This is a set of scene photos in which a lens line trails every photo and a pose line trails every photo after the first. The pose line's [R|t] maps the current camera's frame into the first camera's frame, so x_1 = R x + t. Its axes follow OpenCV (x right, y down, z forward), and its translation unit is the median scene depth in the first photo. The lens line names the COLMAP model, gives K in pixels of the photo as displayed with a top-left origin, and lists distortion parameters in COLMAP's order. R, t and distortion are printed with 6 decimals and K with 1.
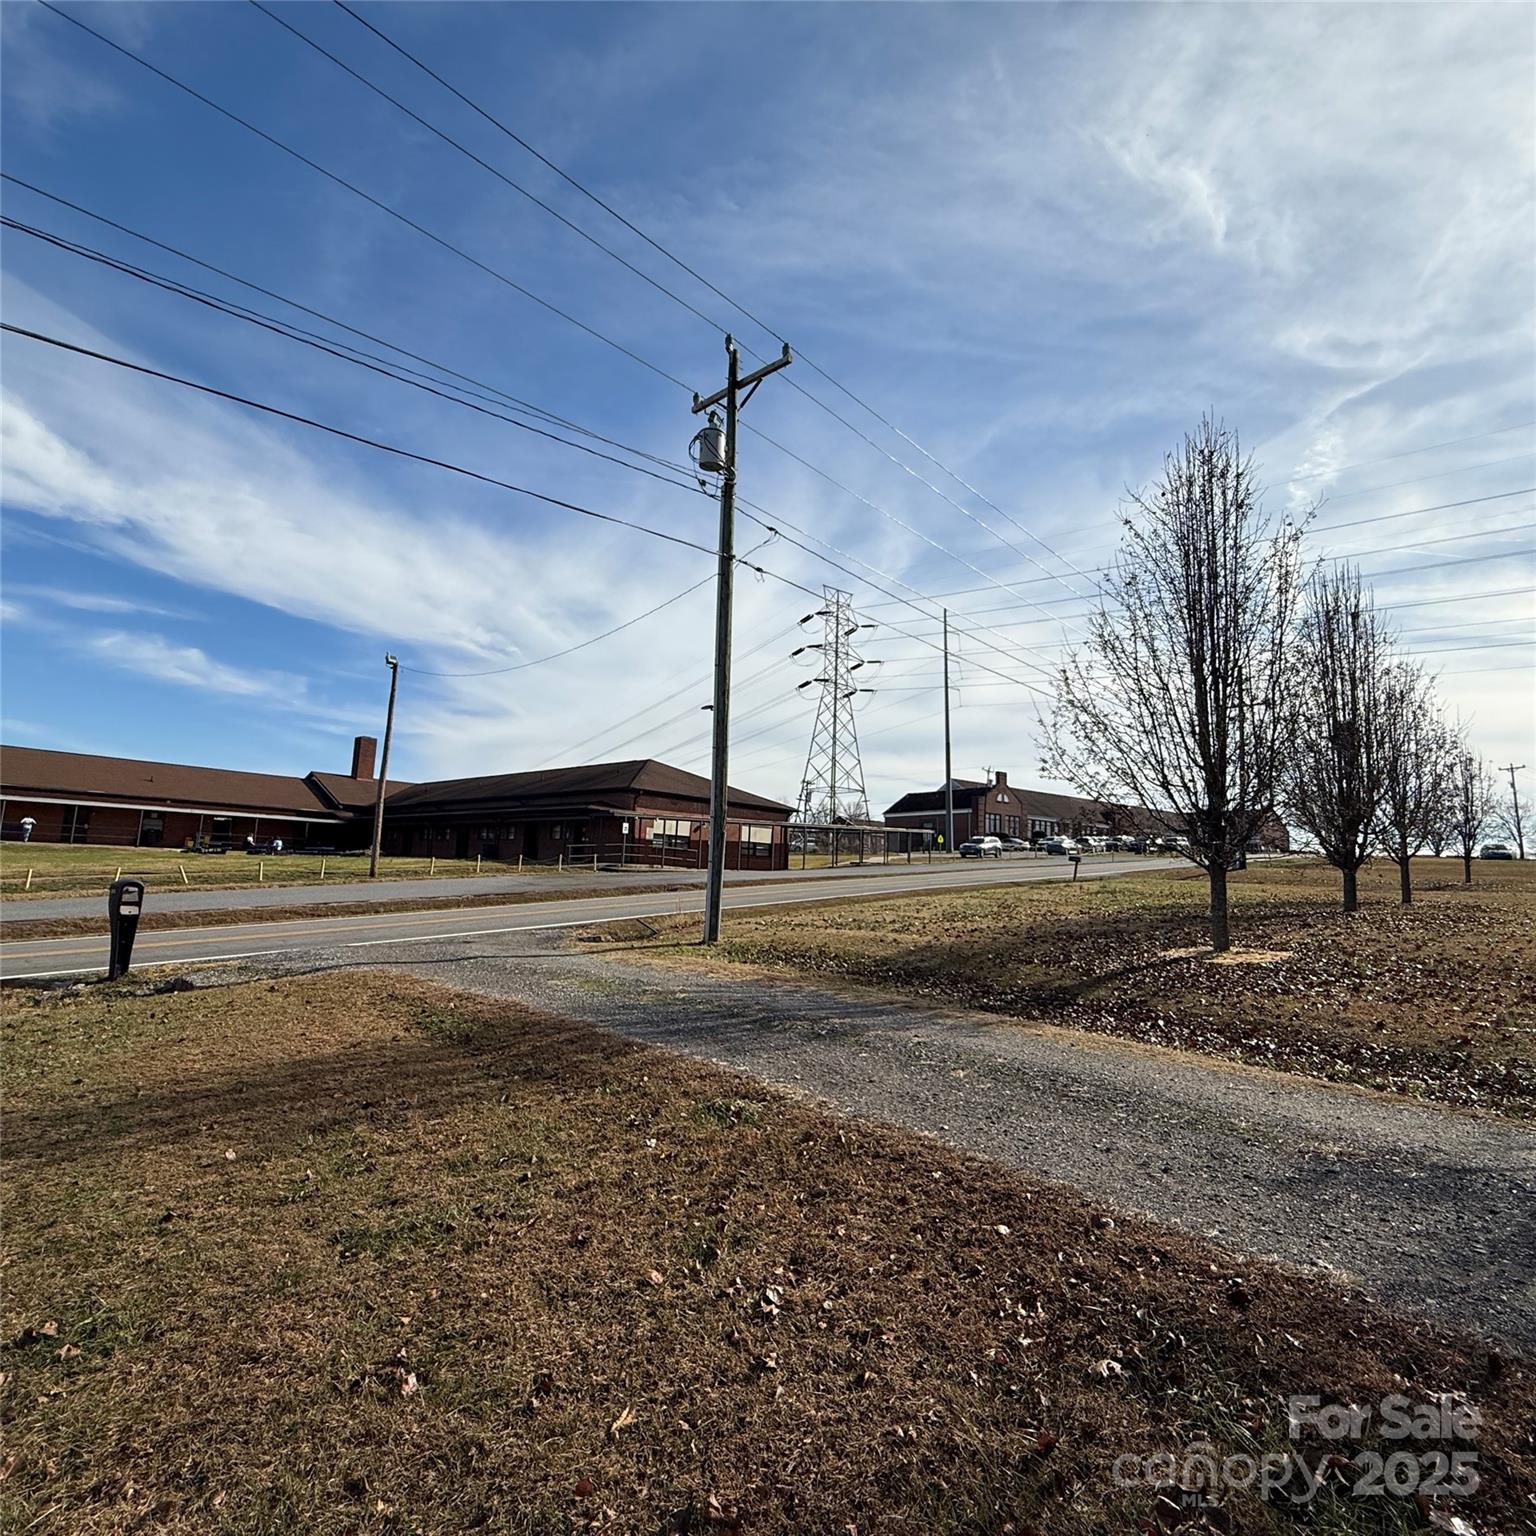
lens RADIAL K [[813.2, 0, 768.0], [0, 813.2, 768.0], [0, 0, 1]] dist [-0.004398, -0.000208]
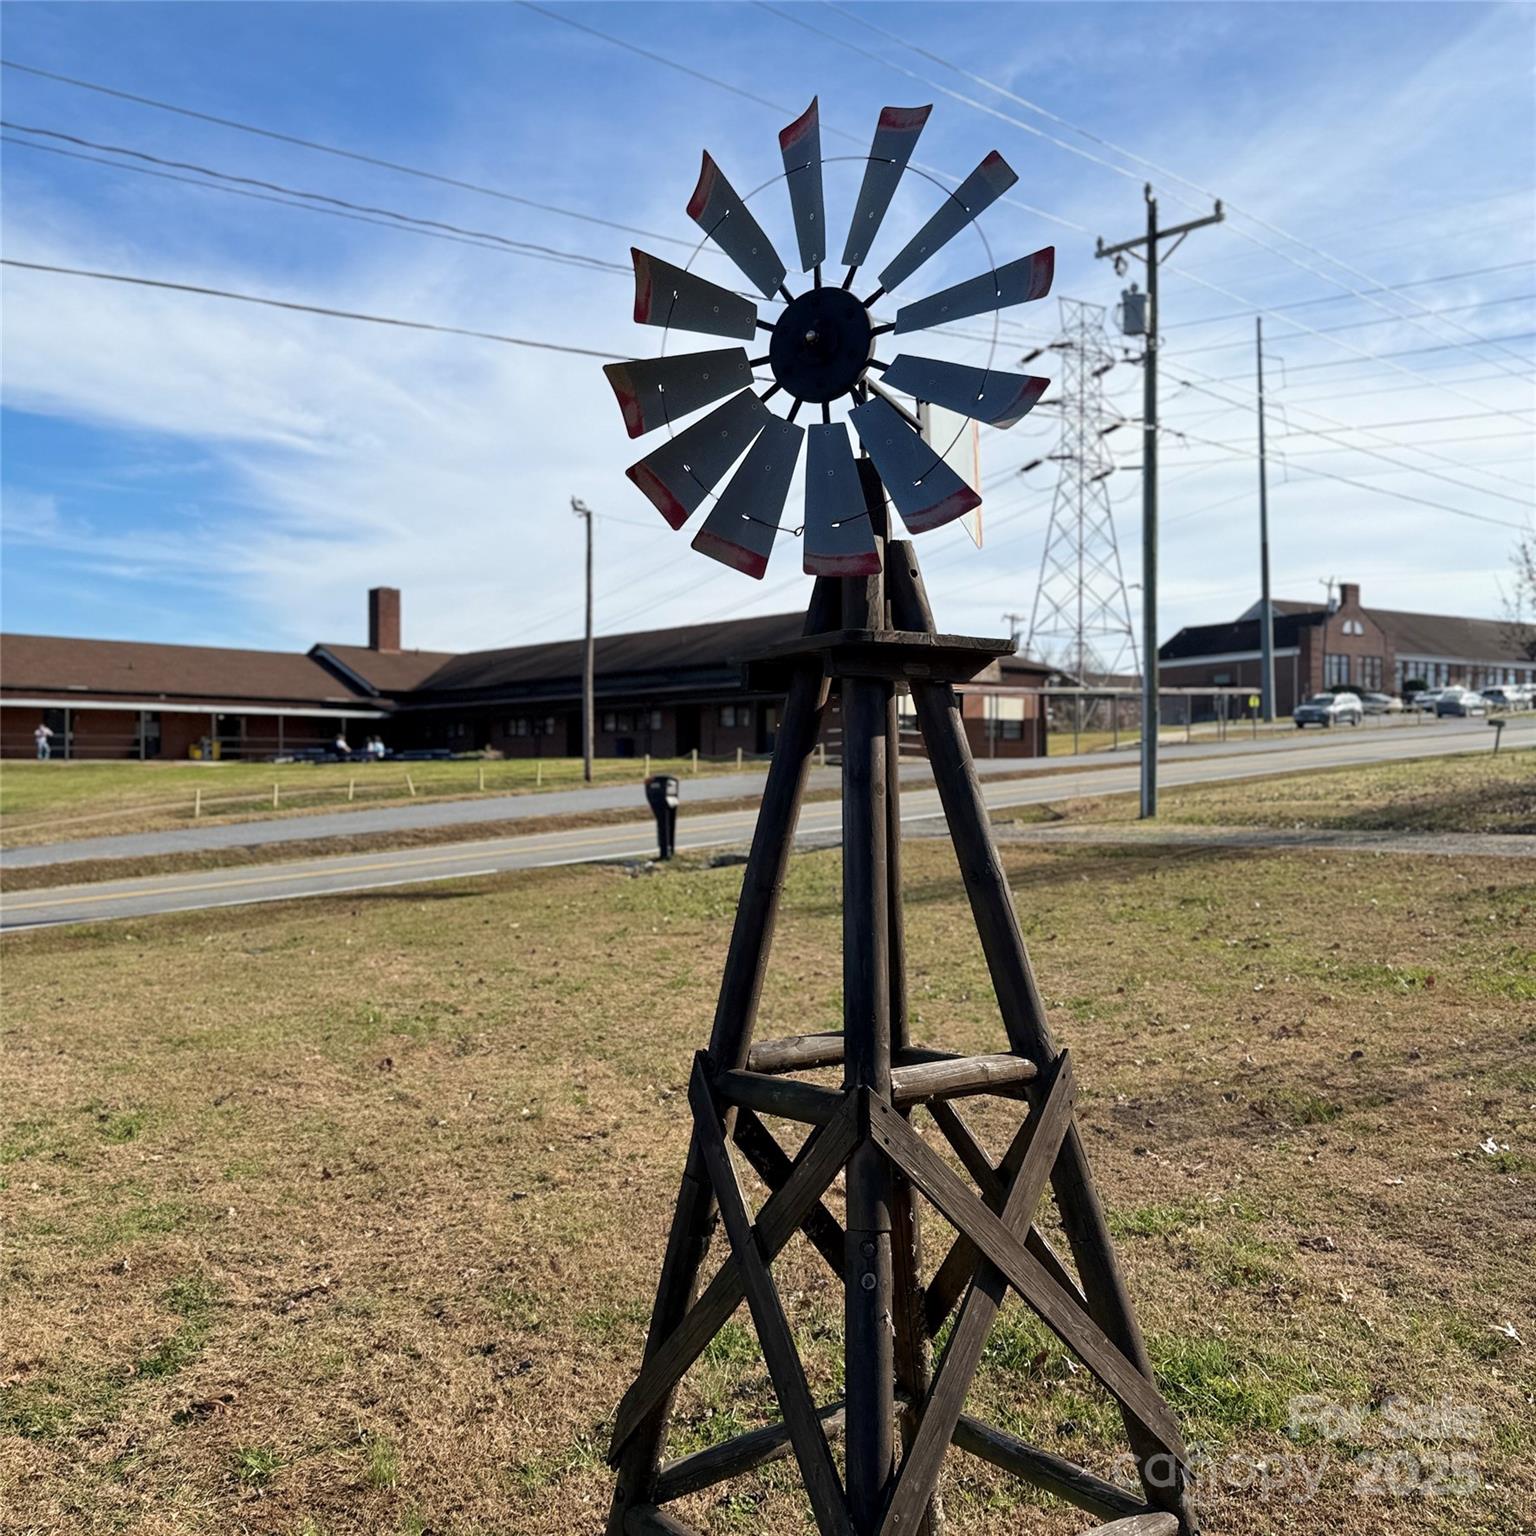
lens RADIAL K [[1410.8, 0, 768.0], [0, 1410.8, 768.0], [0, 0, 1]] dist [0.193382, -0.436237]
pose [[0.994964, -0.039352, -0.092184, -0.085536], [0.050490, 0.991271, 0.121786, -0.020673], [0.086587, -0.125827, 0.988266, -0.184364]]
